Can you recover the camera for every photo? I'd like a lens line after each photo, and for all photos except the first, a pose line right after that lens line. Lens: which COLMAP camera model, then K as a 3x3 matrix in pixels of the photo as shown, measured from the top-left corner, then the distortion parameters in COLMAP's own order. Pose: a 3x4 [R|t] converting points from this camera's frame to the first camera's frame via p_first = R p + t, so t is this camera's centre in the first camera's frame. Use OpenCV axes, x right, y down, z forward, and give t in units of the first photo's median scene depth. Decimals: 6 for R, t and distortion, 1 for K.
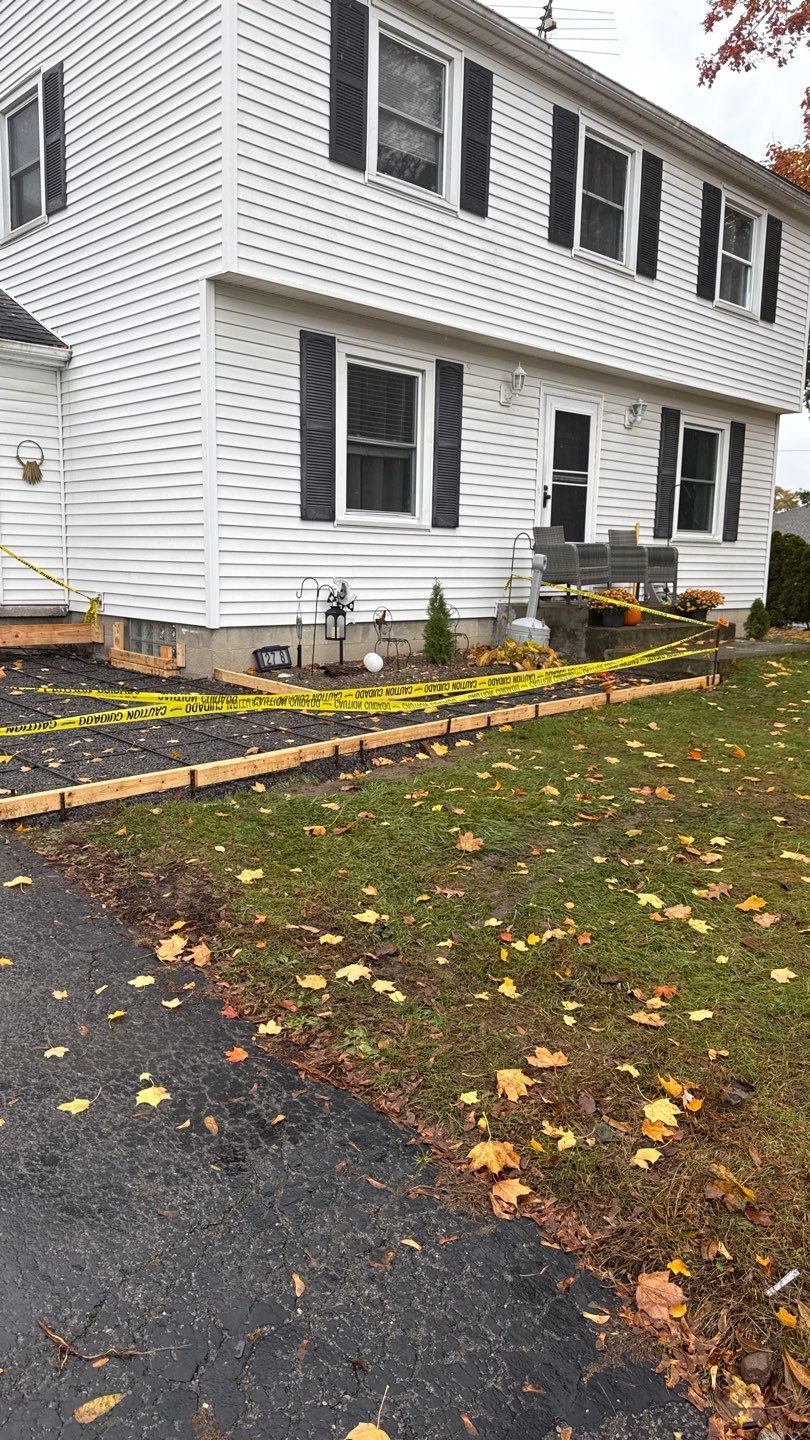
lens RADIAL K [[1009.2, 0, 405.0], [0, 1009.2, 720.0], [0, 0, 1]] dist [0.103318, -0.128953]
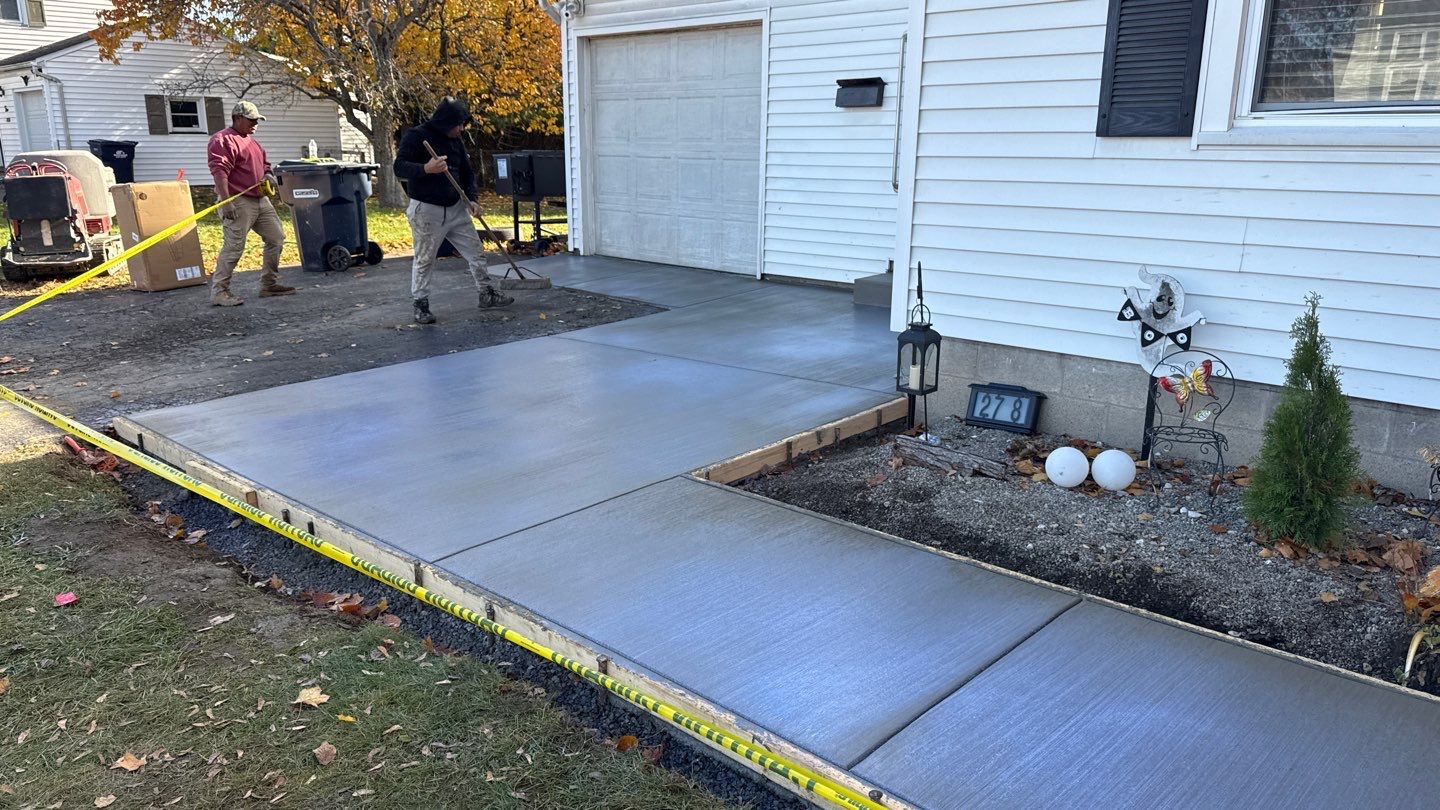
lens RADIAL K [[1009.2, 0, 713.8], [0, 1009.2, 422.3], [0, 0, 1]] dist [0.103318, -0.128953]
pose [[0.046971, 0.243255, -0.968824, 0.354291], [-0.161124, 0.959039, 0.232986, -0.137931], [0.985816, 0.145158, 0.084241, 0.726726]]
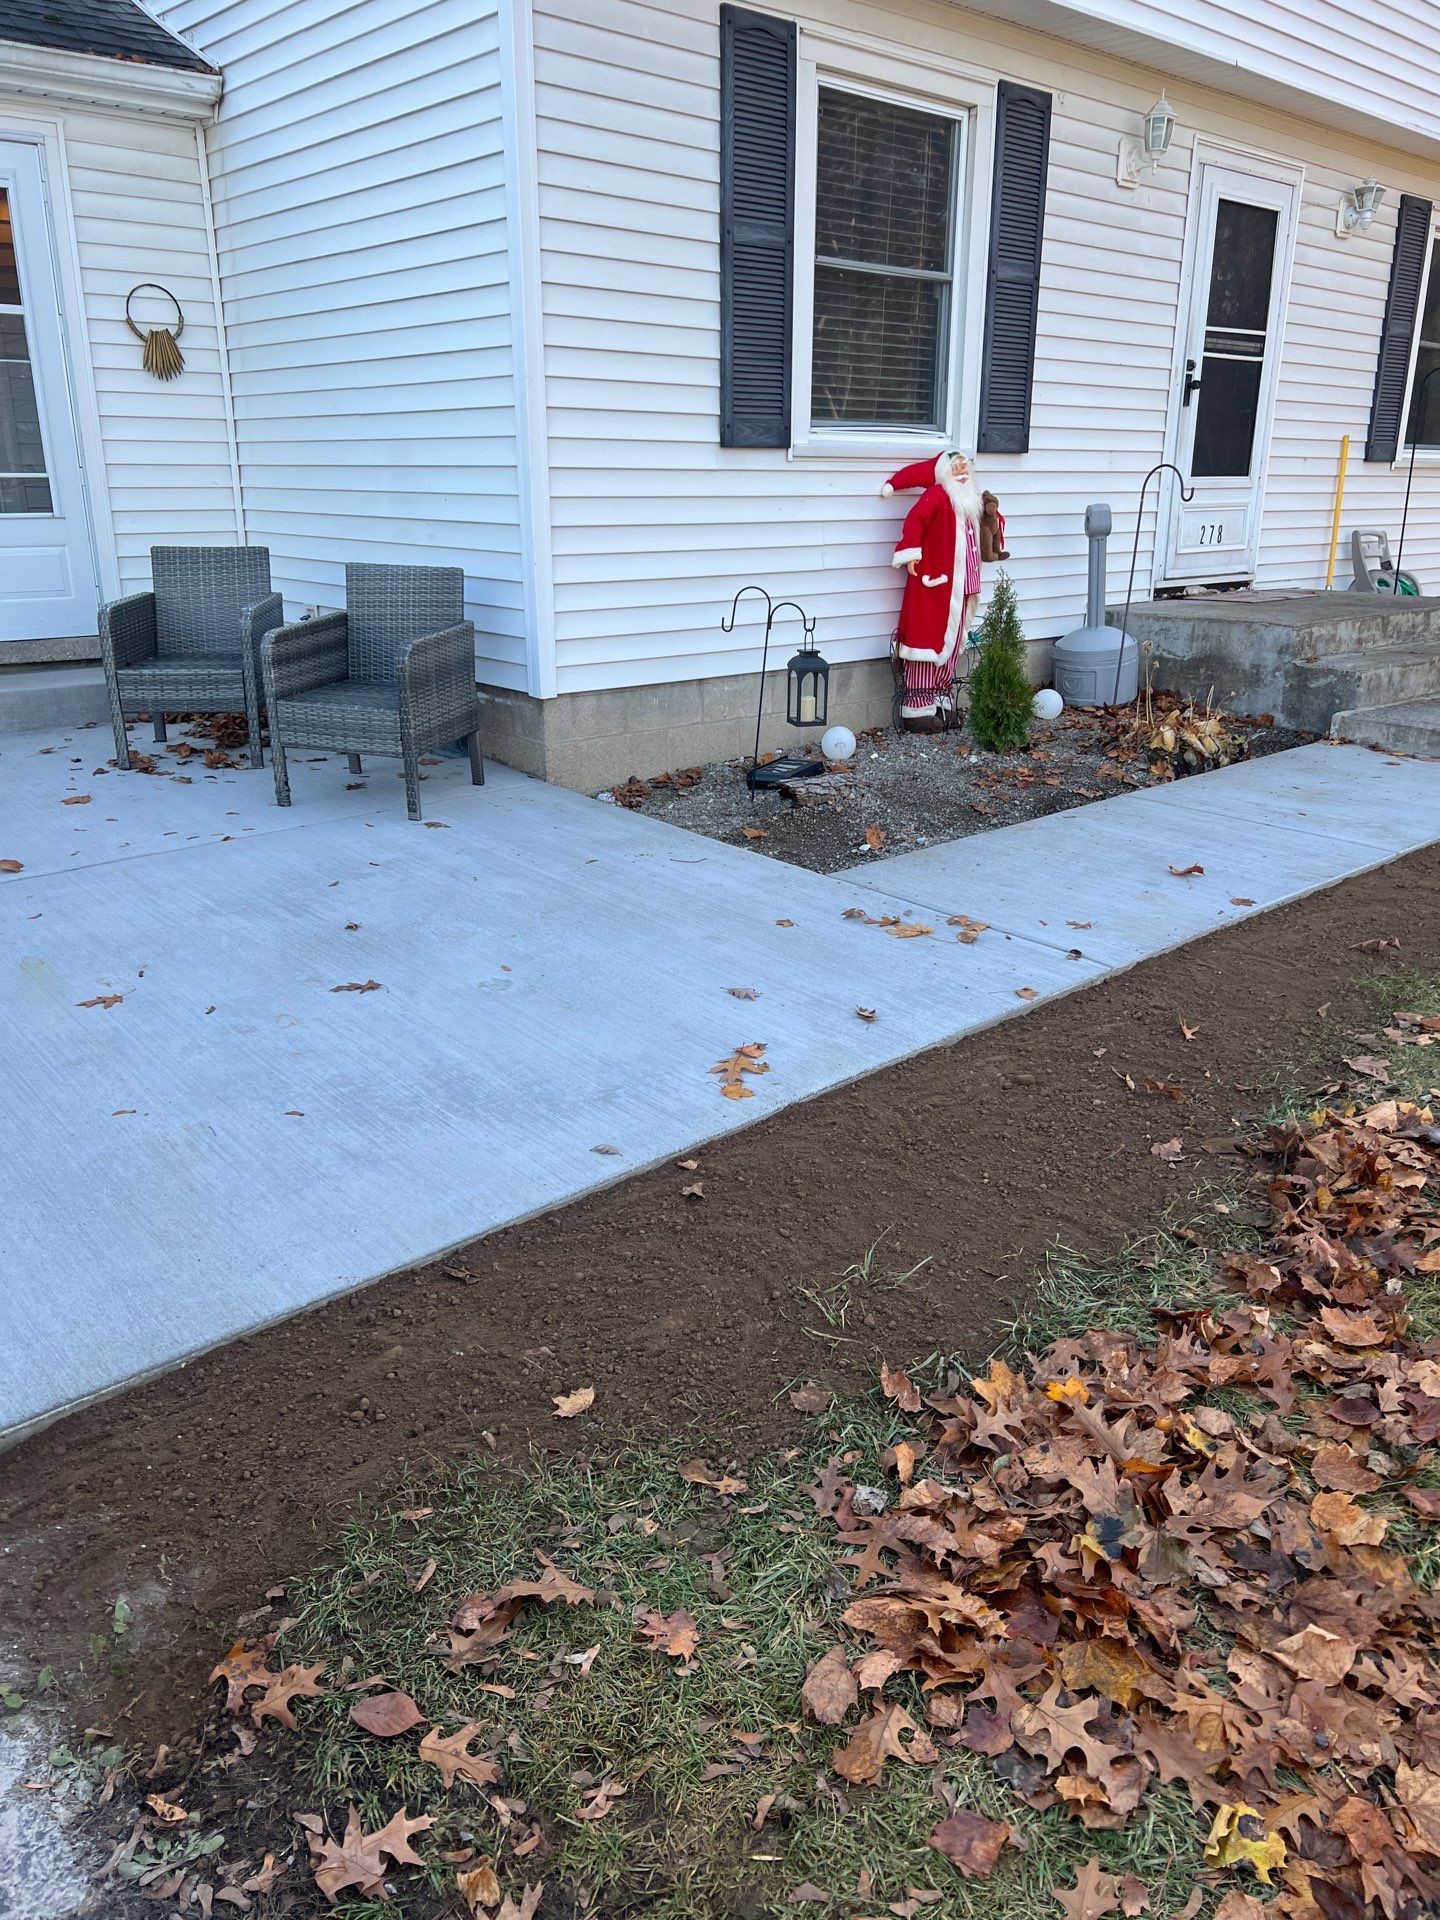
lens RADIAL K [[1440.9, 0, 755.2], [0, 1440.9, 959.5], [0, 0, 1]] dist [0.048524, -0.061927]
pose [[0.999742, -0.006943, -0.021634, -0.068136], [0.010425, 0.986192, 0.165278, -0.068168], [0.020188, -0.165461, 0.986010, 0.273913]]
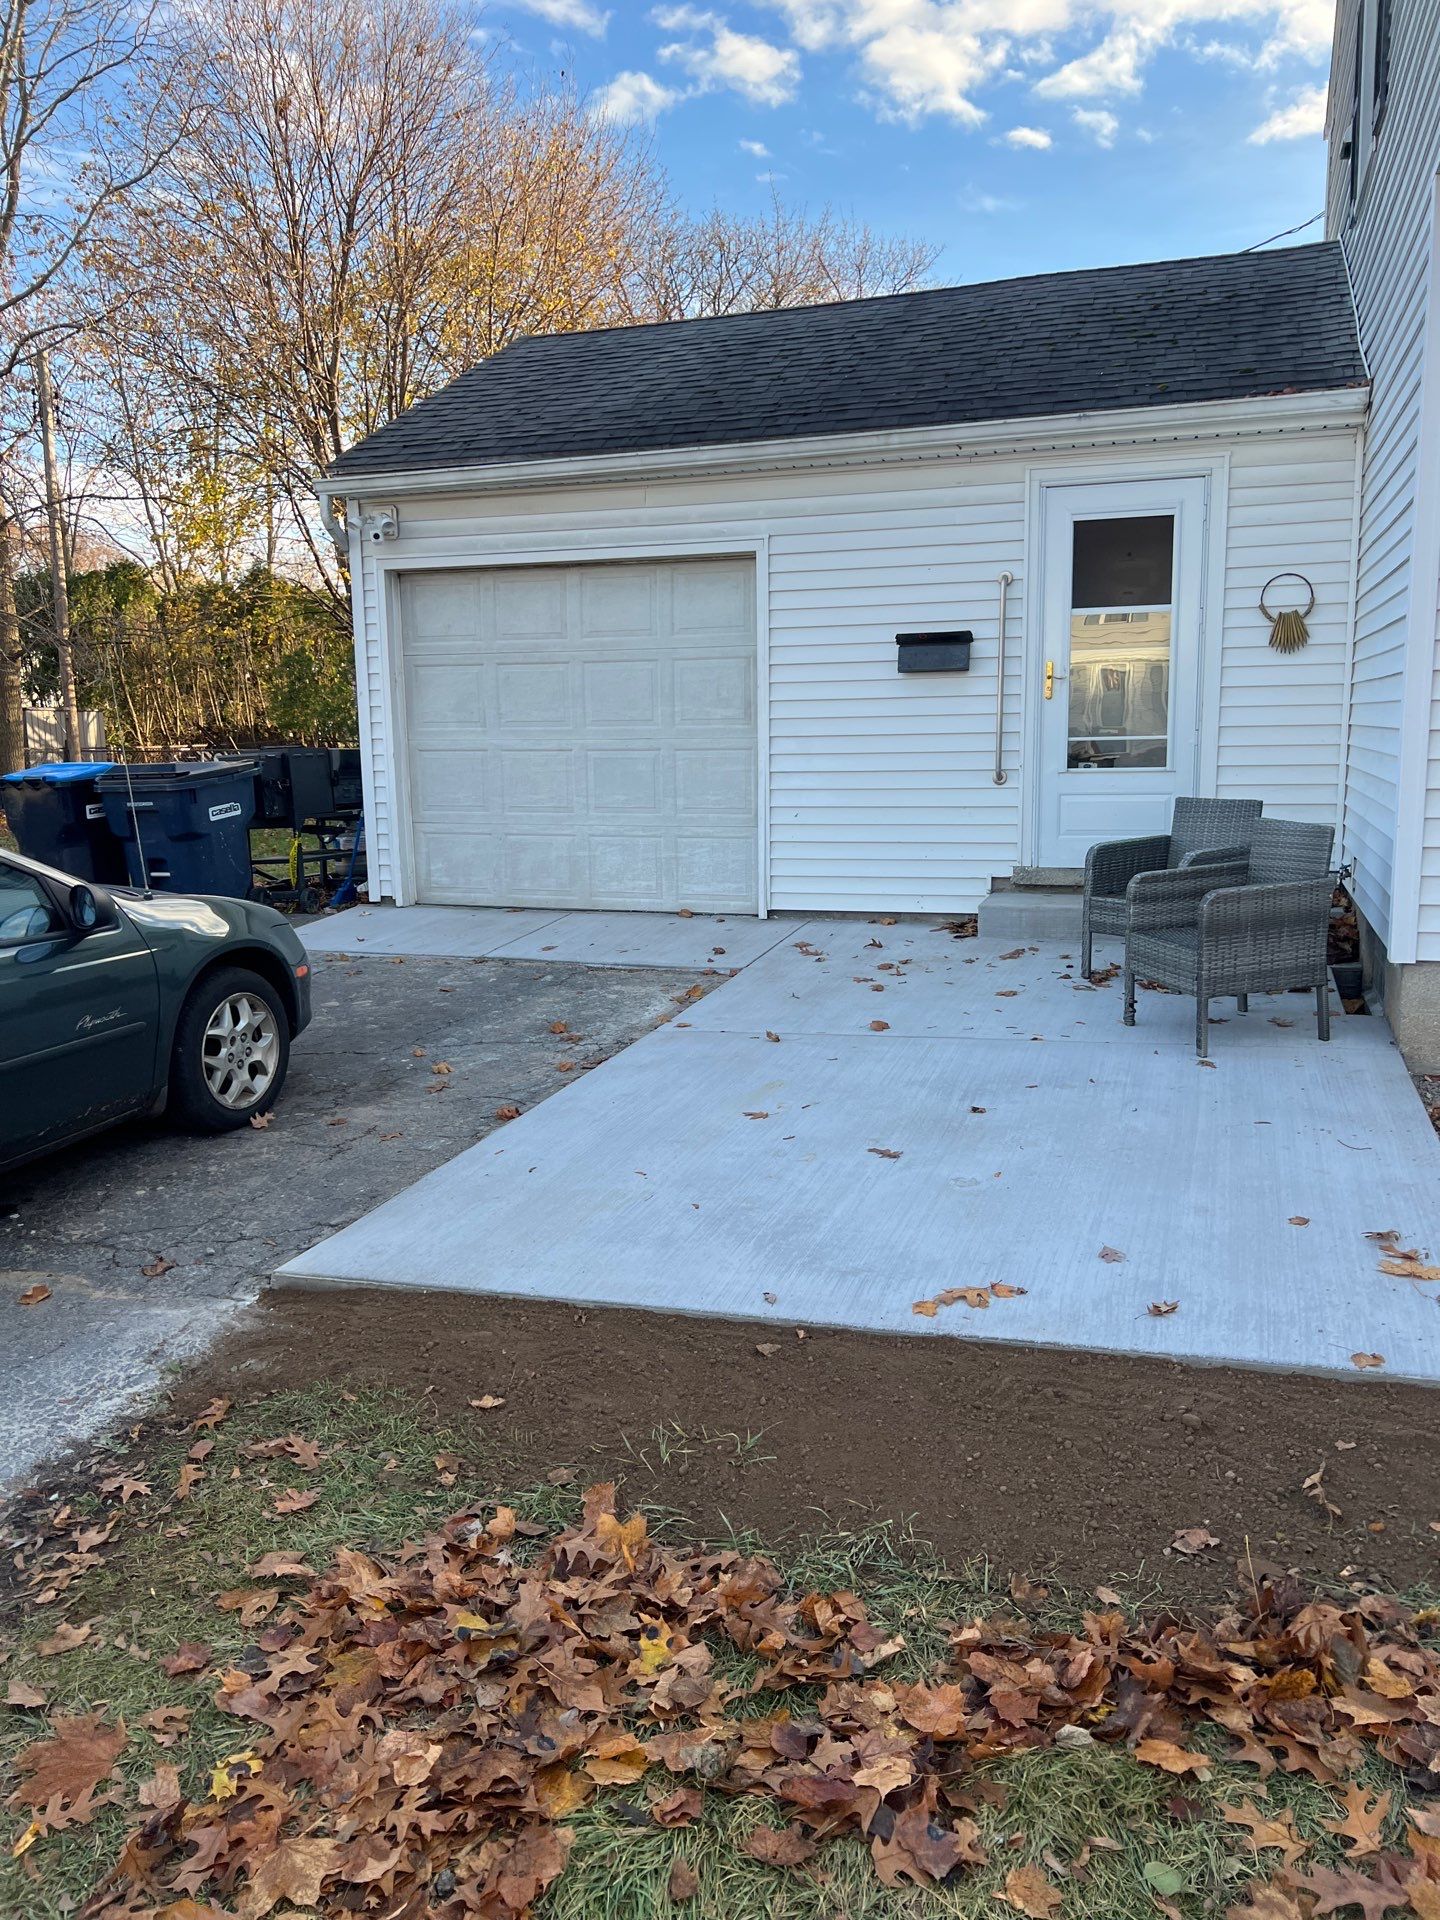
lens RADIAL K [[1431.7, 0, 720.0], [0, 1431.7, 960.0], [0, 0, 1]] dist [0.158844, -0.422985]
pose [[0.469430, 0.113585, -0.875633, 0.194050], [-0.110223, 0.991473, 0.069520, -0.087456], [0.876063, 0.063880, 0.477947, 0.372792]]
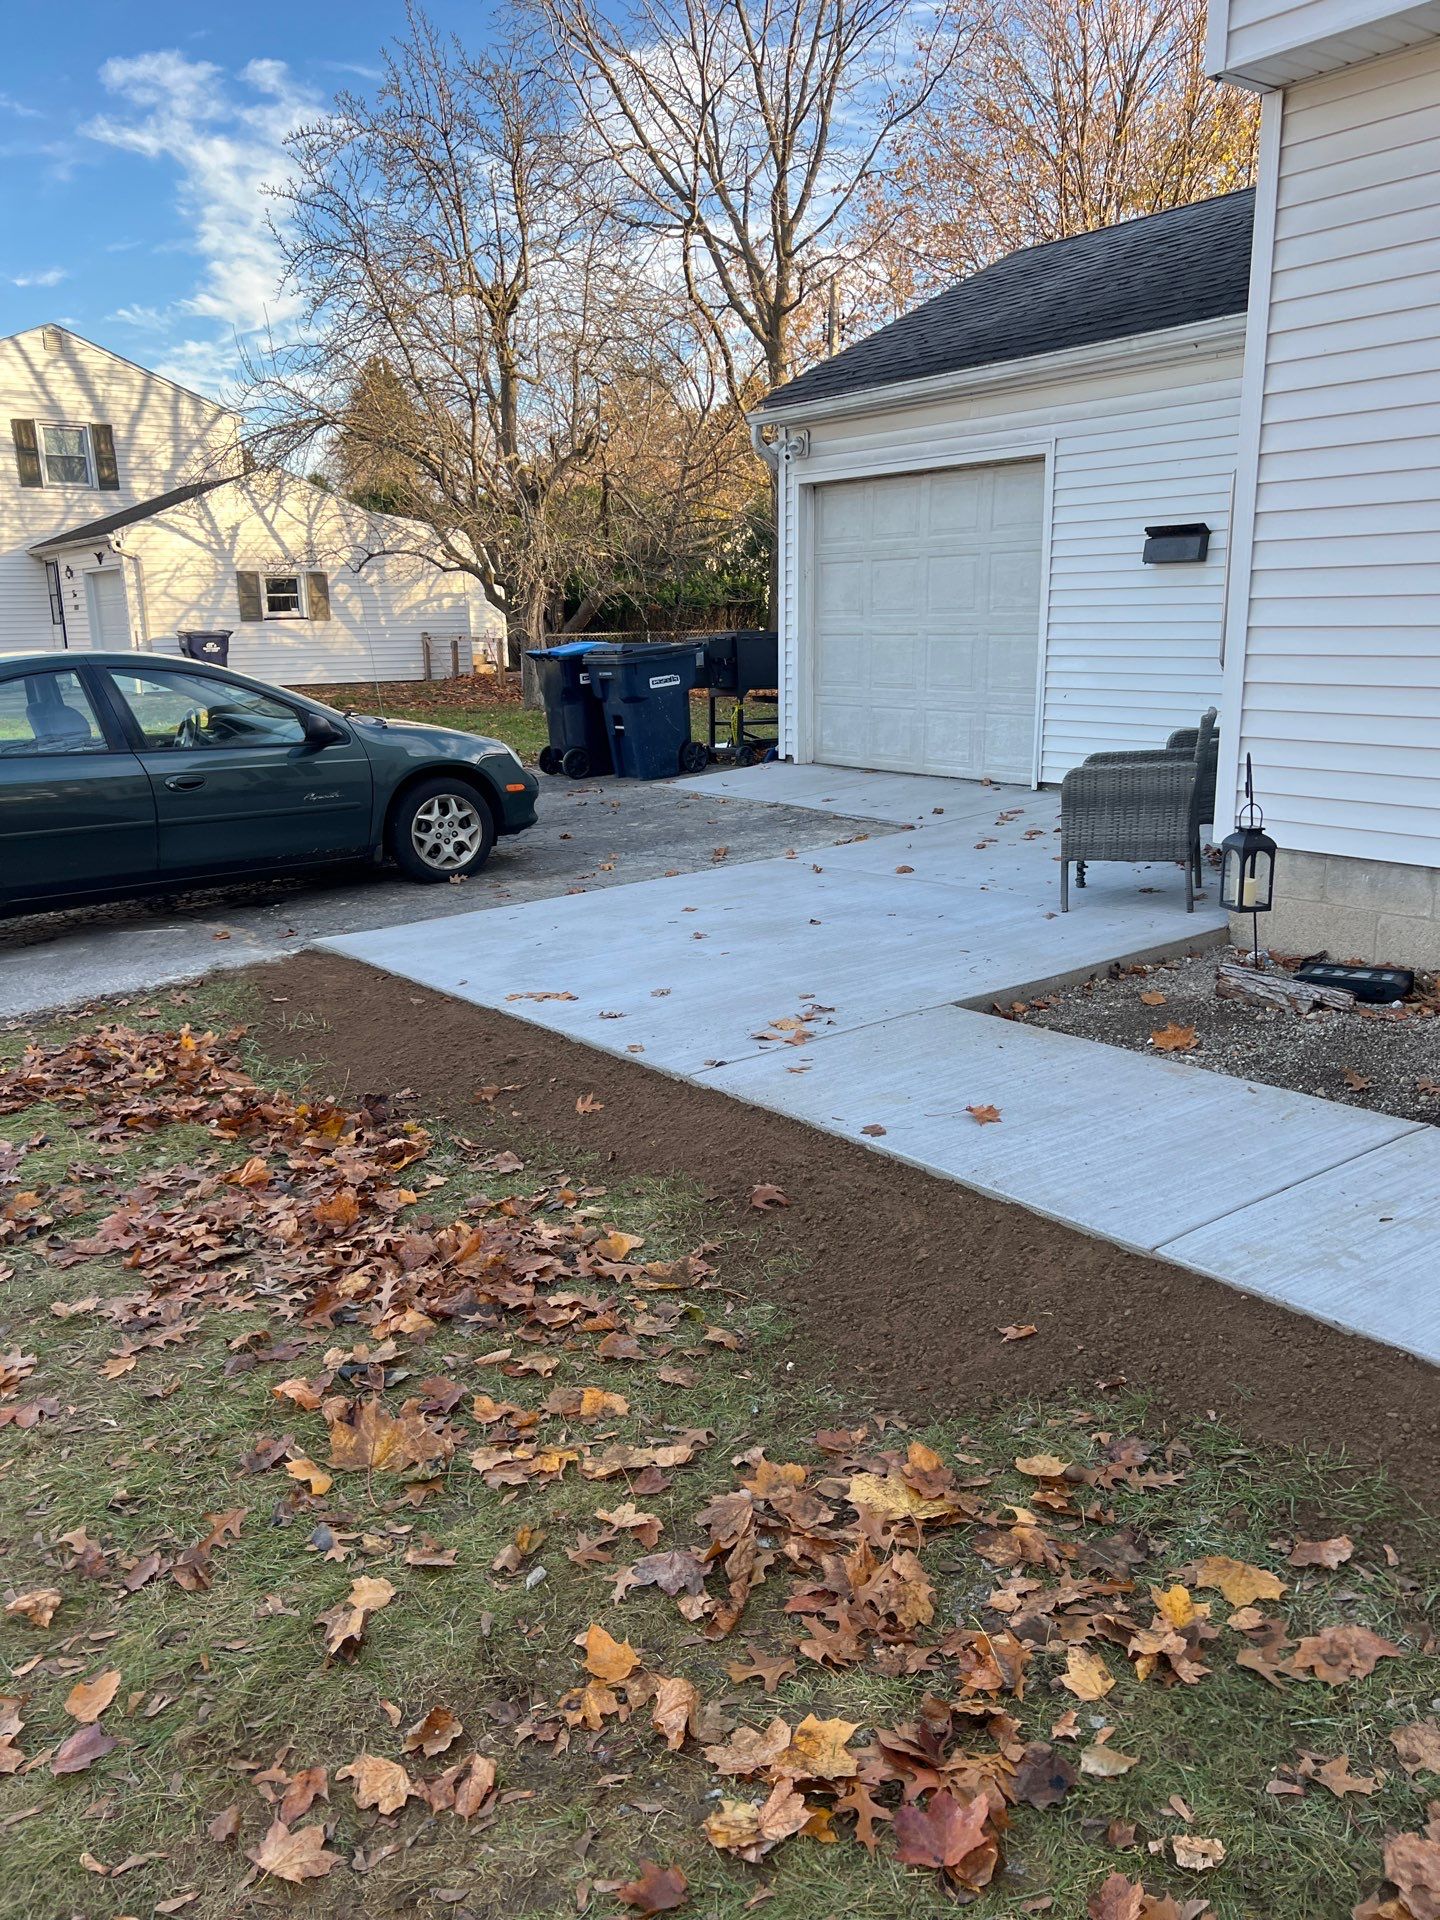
lens RADIAL K [[1431.7, 0, 720.0], [0, 1431.7, 960.0], [0, 0, 1]] dist [0.158844, -0.422985]
pose [[-0.112508, 0.210405, -0.971119, 0.448244], [-0.140868, 0.964075, 0.225199, -0.135512], [0.983615, 0.162137, -0.078827, 0.710079]]
